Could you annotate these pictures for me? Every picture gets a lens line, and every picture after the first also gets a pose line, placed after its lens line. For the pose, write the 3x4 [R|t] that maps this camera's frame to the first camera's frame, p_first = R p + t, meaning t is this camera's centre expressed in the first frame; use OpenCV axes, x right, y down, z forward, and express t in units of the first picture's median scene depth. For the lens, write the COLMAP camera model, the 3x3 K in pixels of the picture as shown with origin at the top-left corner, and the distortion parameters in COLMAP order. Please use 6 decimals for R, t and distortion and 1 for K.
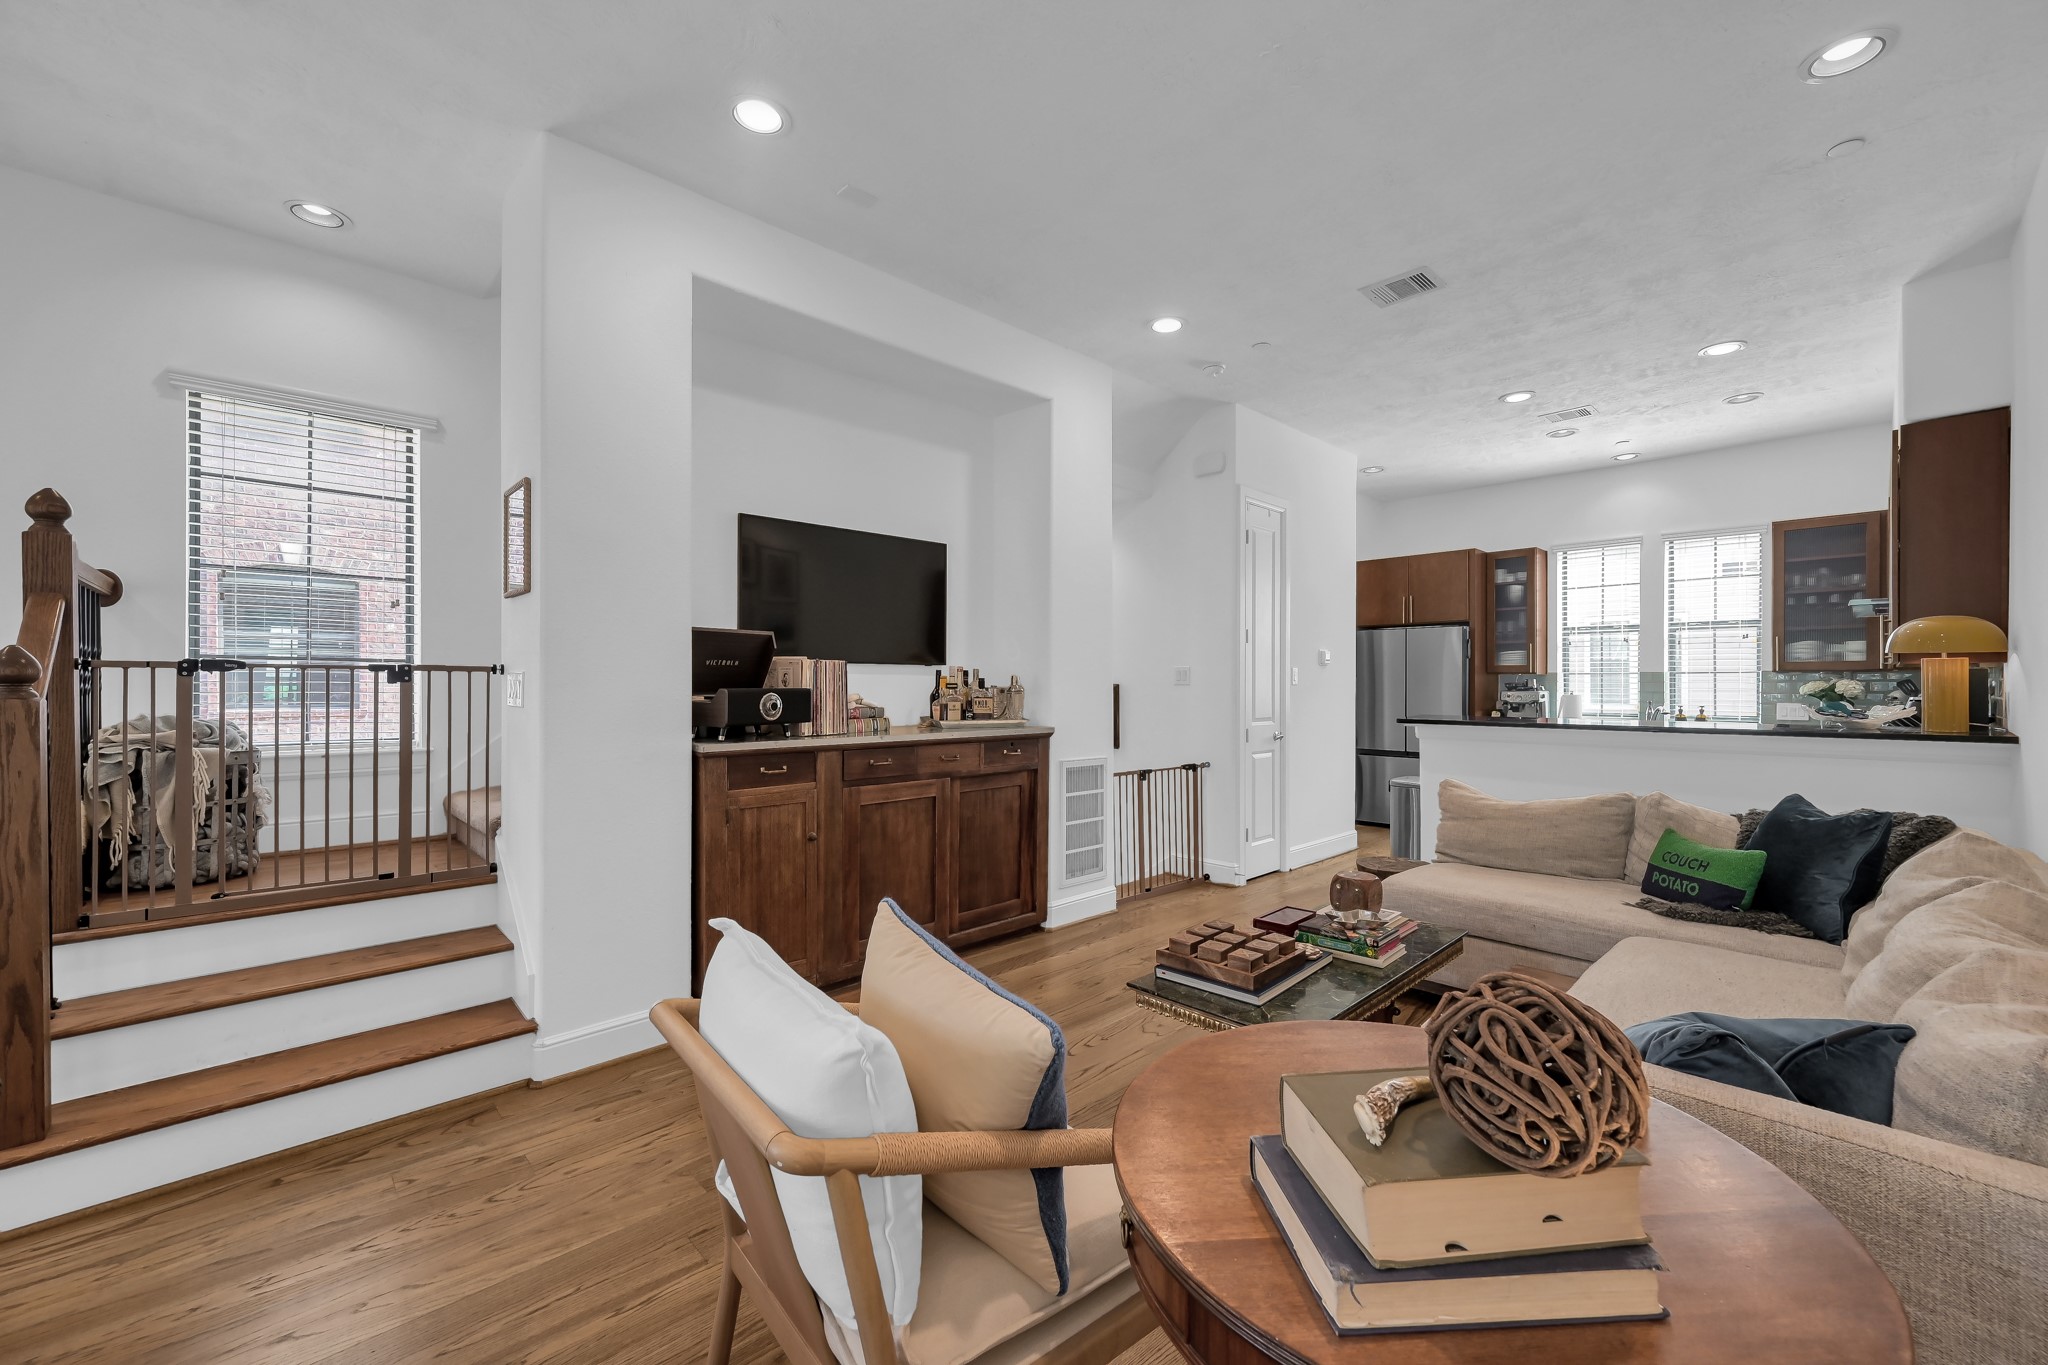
lens RADIAL K [[803.0, 0, 1028.6], [0, 803.0, 688.2], [0, 0, 1]] dist [-0.001188, 0.000416]
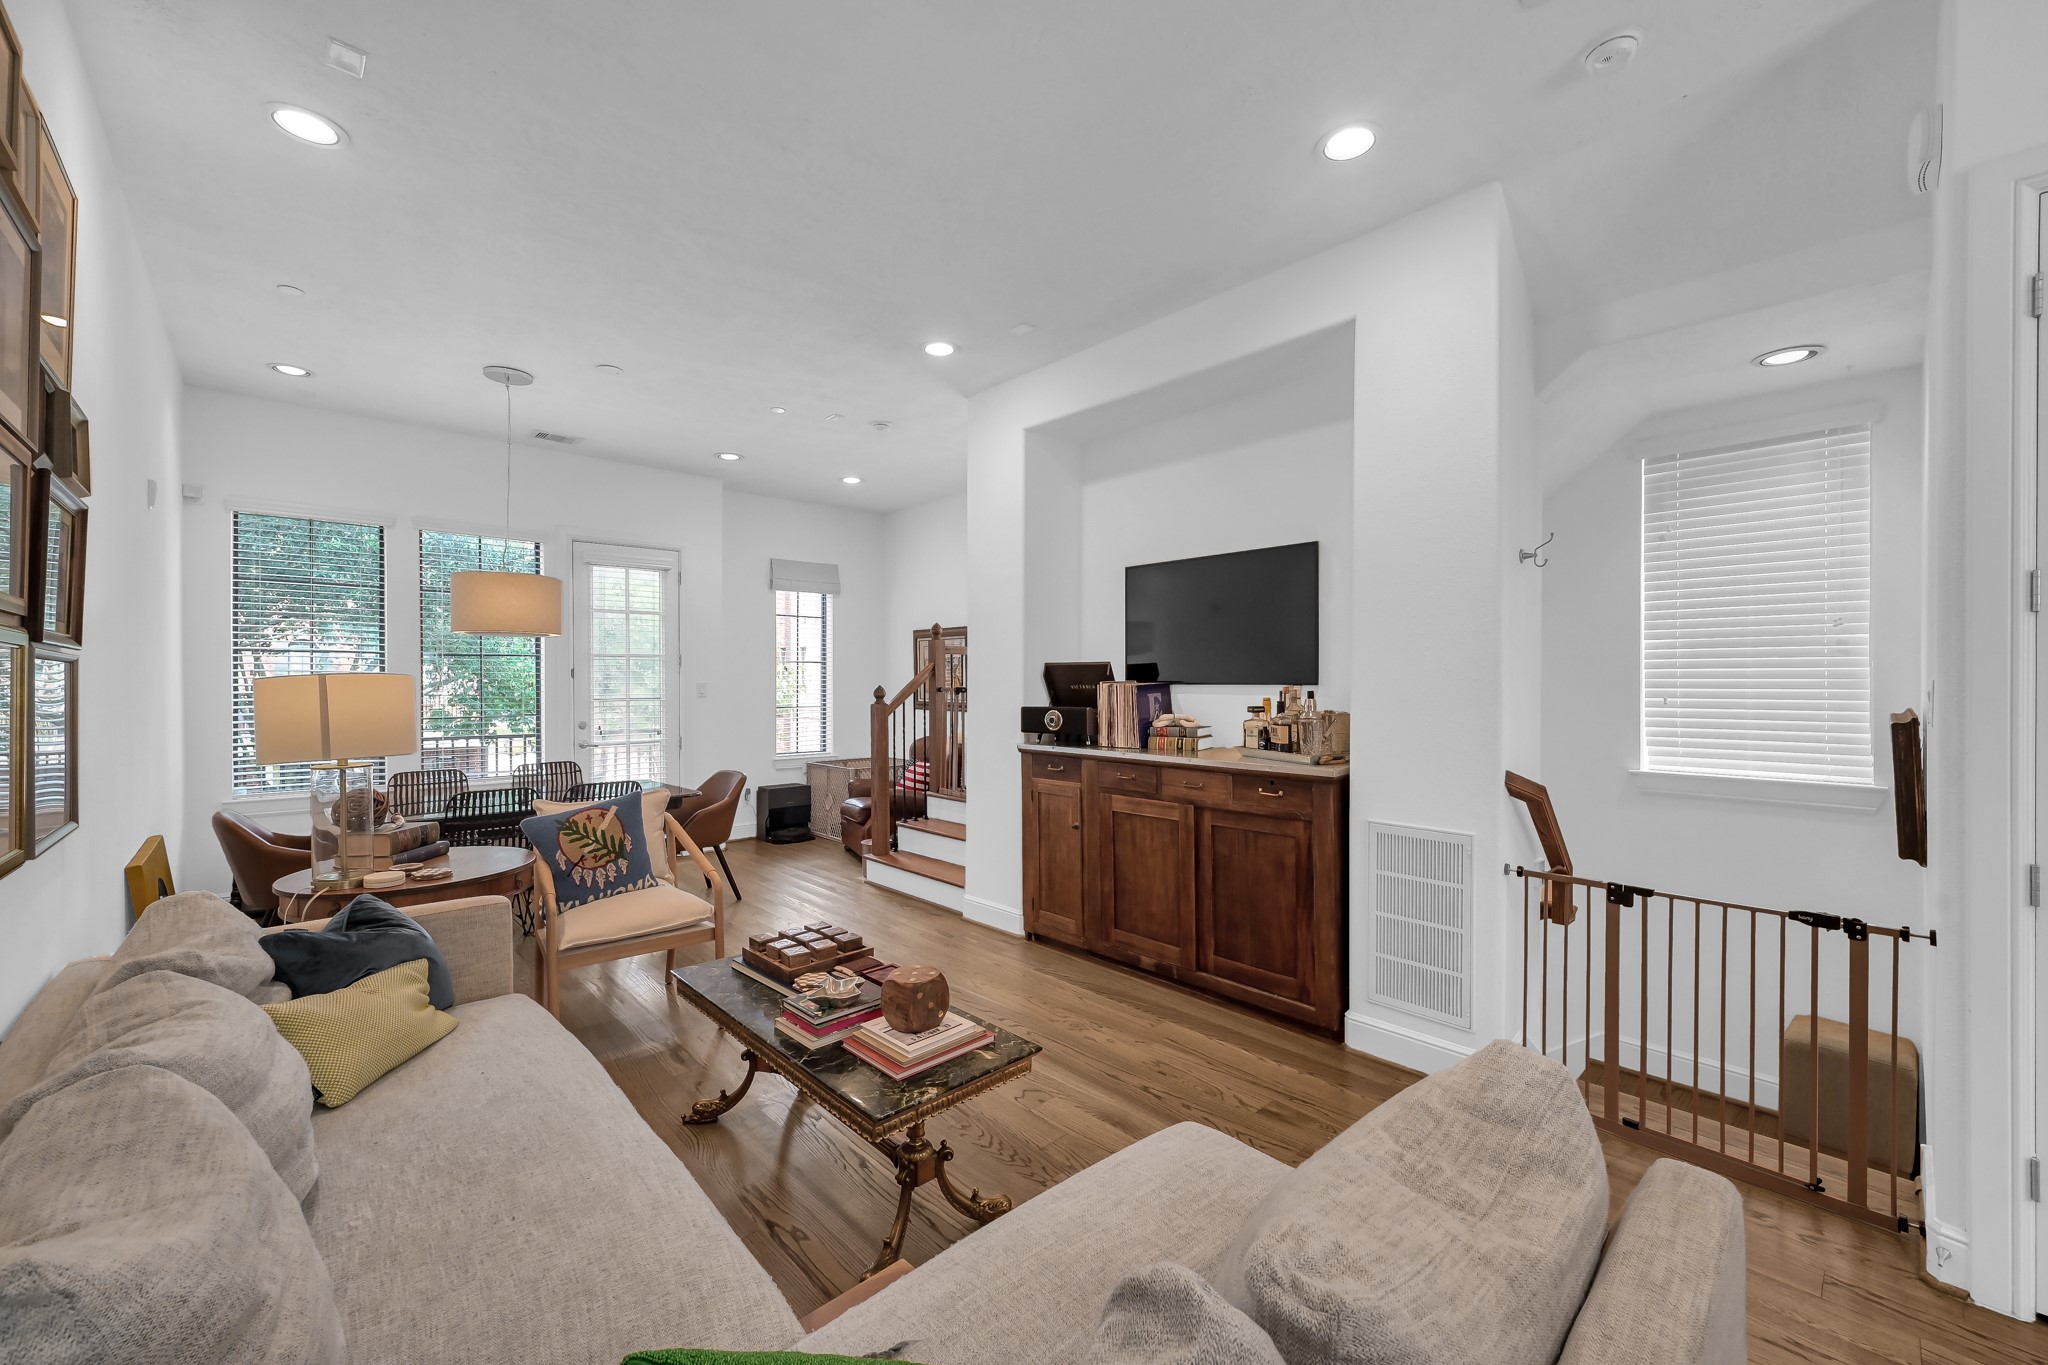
lens RADIAL K [[803.0, 0, 1030.5], [0, 803.0, 688.8], [0, 0, 1]] dist [-0.001188, 0.000416]
pose [[-0.003644, 0.009153, -0.999951, 0.583132], [-0.006541, 0.999937, 0.009177, -0.023915], [0.999972, 0.006574, -0.003584, 0.550113]]
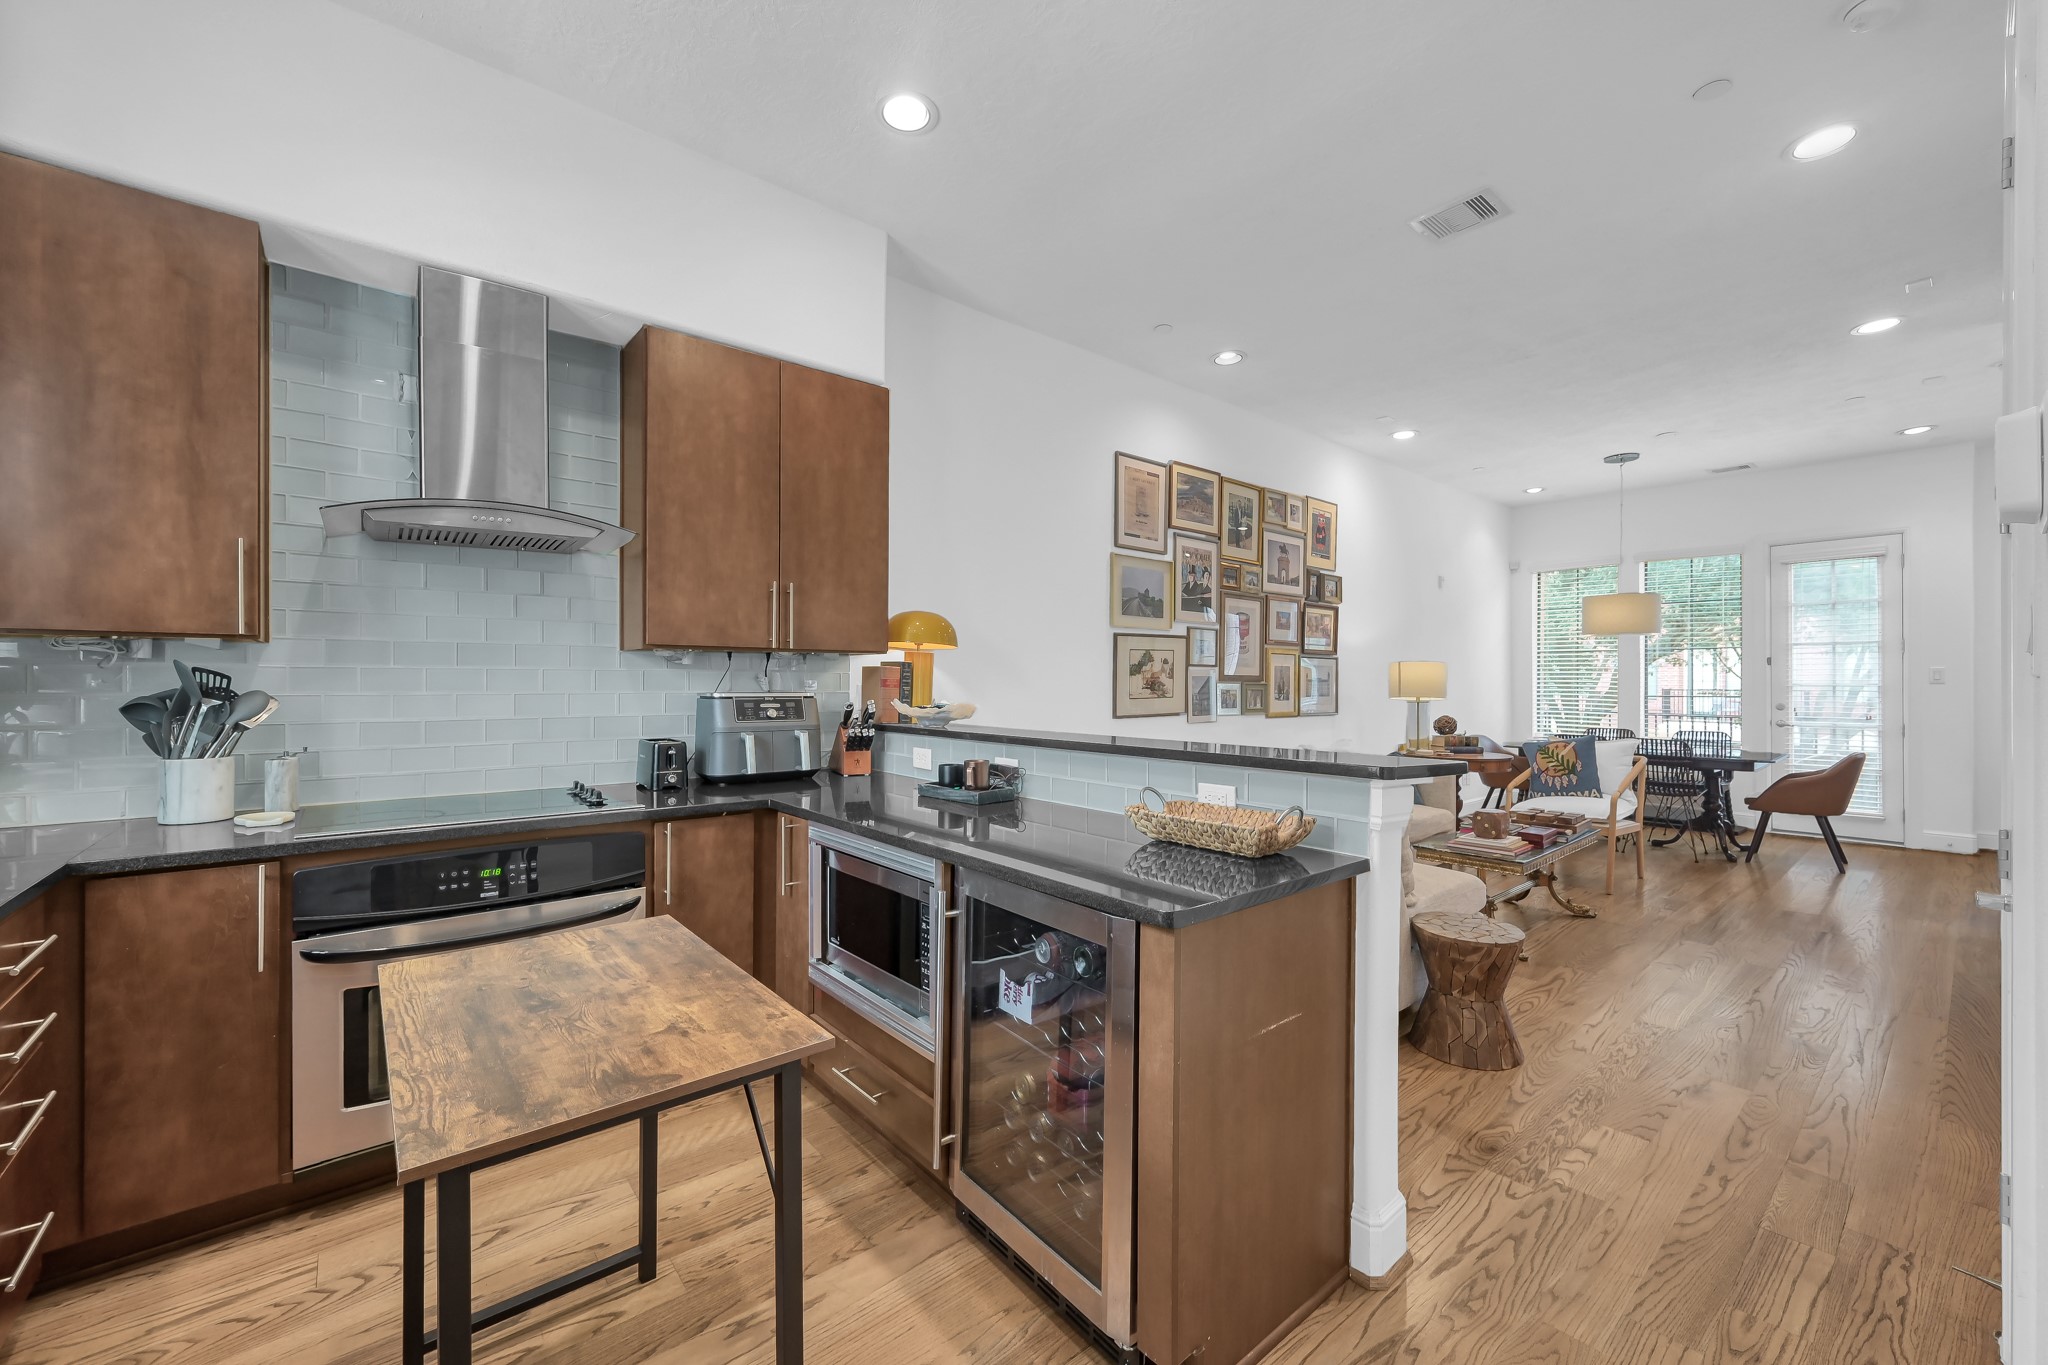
lens RADIAL K [[803.0, 0, 1021.6], [0, 803.0, 678.1], [0, 0, 1]] dist [-0.001188, 0.000416]
pose [[-0.997293, -0.002158, 0.073493, 0.570546], [-0.002205, 0.999997, -0.000556, -0.002708], [-0.073491, -0.000716, -0.997296, 1.229018]]
